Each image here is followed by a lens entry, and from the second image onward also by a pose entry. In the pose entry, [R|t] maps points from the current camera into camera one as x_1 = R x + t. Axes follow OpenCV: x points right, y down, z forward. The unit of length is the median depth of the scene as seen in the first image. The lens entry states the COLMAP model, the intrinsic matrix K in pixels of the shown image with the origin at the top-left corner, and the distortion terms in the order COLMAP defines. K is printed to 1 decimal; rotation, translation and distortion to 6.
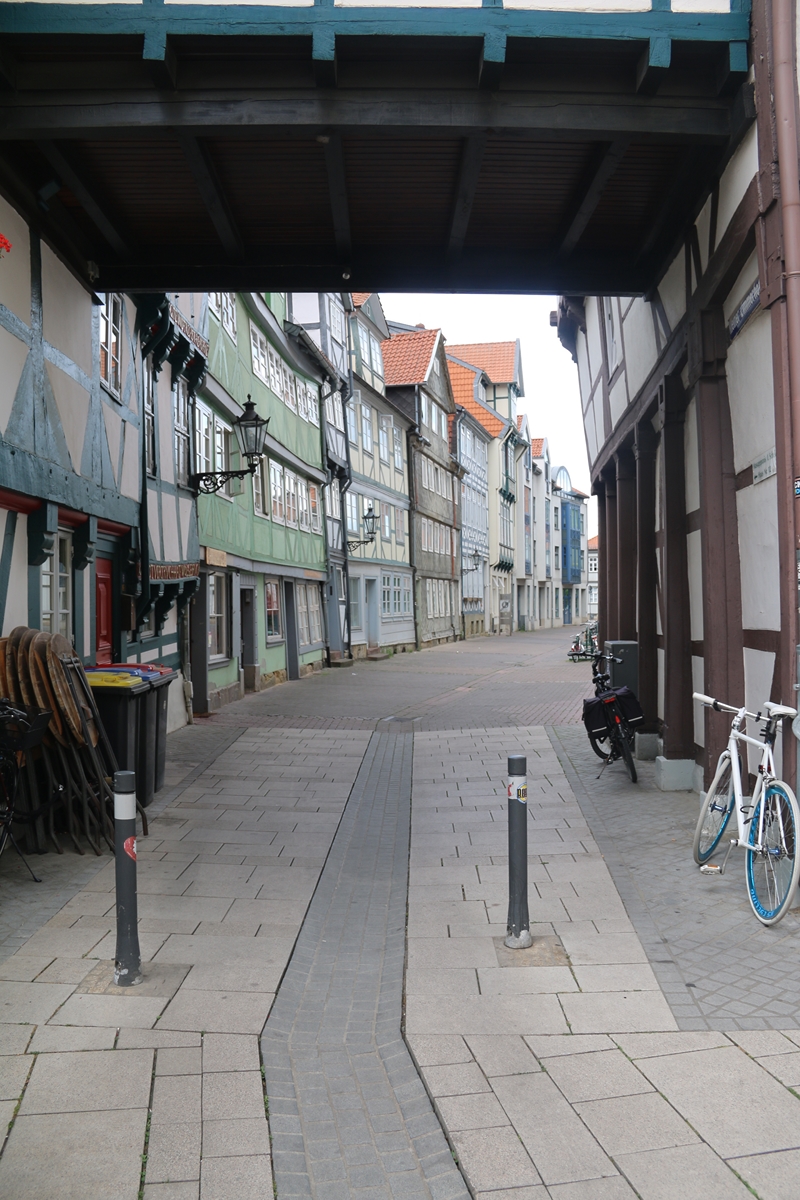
lens RADIAL K [[989.7, 0, 400.0], [0, 989.7, 600.0], [0, 0, 1]] dist [-0.182496, 0.152806]
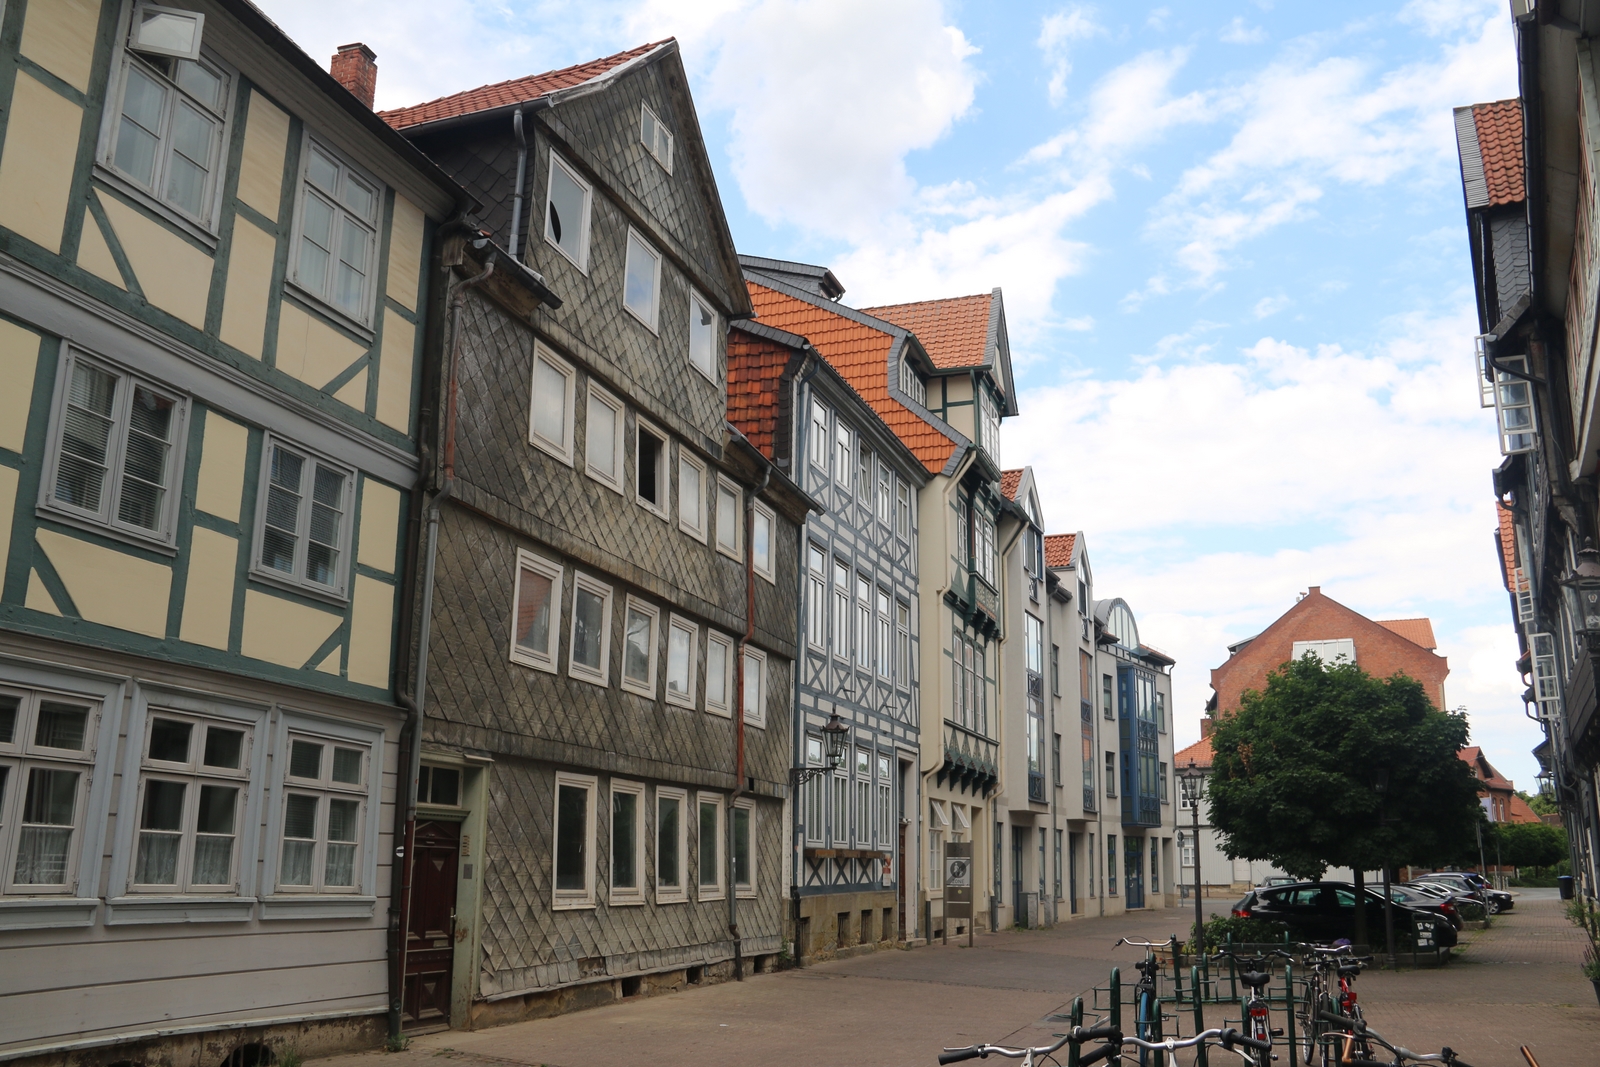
lens RADIAL K [[1319.6, 0, 800.0], [0, 1319.6, 533.5], [0, 0, 1]] dist [-0.182496, 0.152806]
pose [[0.994942, -0.000269, -0.100455, 0.084025], [-0.023886, 0.970685, -0.239166, 0.000327], [0.097574, 0.240356, 0.965768, 0.384854]]
